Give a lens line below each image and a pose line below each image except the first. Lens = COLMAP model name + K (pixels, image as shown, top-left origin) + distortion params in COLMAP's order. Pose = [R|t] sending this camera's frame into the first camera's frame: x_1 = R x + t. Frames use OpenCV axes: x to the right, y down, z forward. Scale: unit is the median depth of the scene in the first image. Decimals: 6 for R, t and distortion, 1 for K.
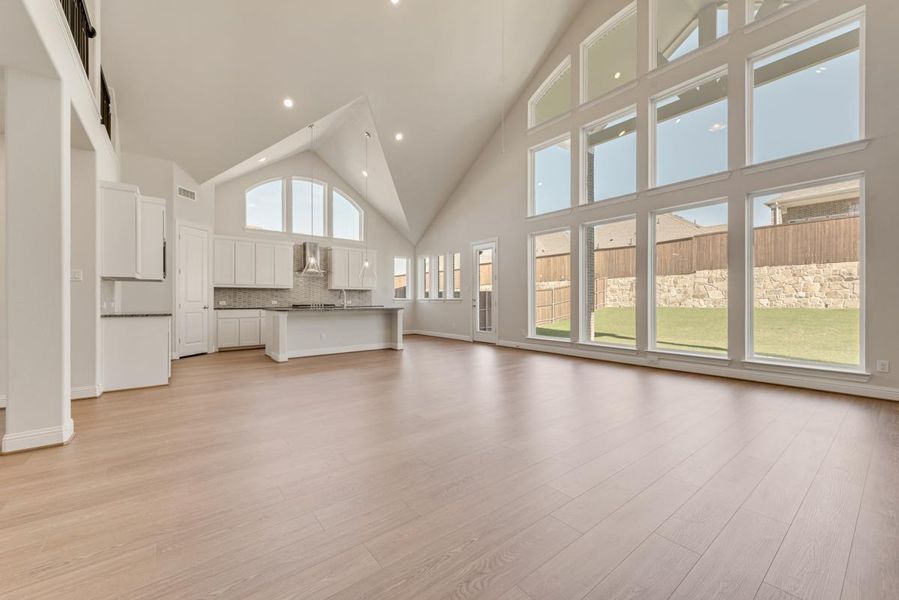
lens RADIAL K [[356.7, 0, 451.4], [0, 356.7, 299.0], [0, 0, 1]] dist [0.000026, -0.000027]
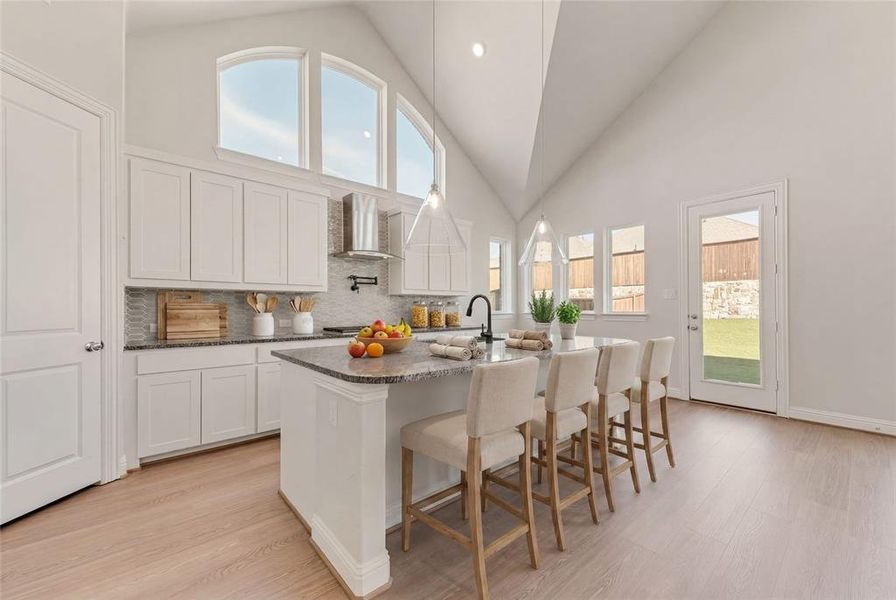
lens RADIAL K [[352.7, 0, 446.6], [0, 352.7, 305.7], [0, 0, 1]] dist [0.000620, -0.000101]
pose [[0.999030, -0.000371, 0.044028, -0.292261], [0.000494, 0.999996, -0.002787, -0.010467], [-0.044027, 0.002807, 0.999026, 0.512753]]
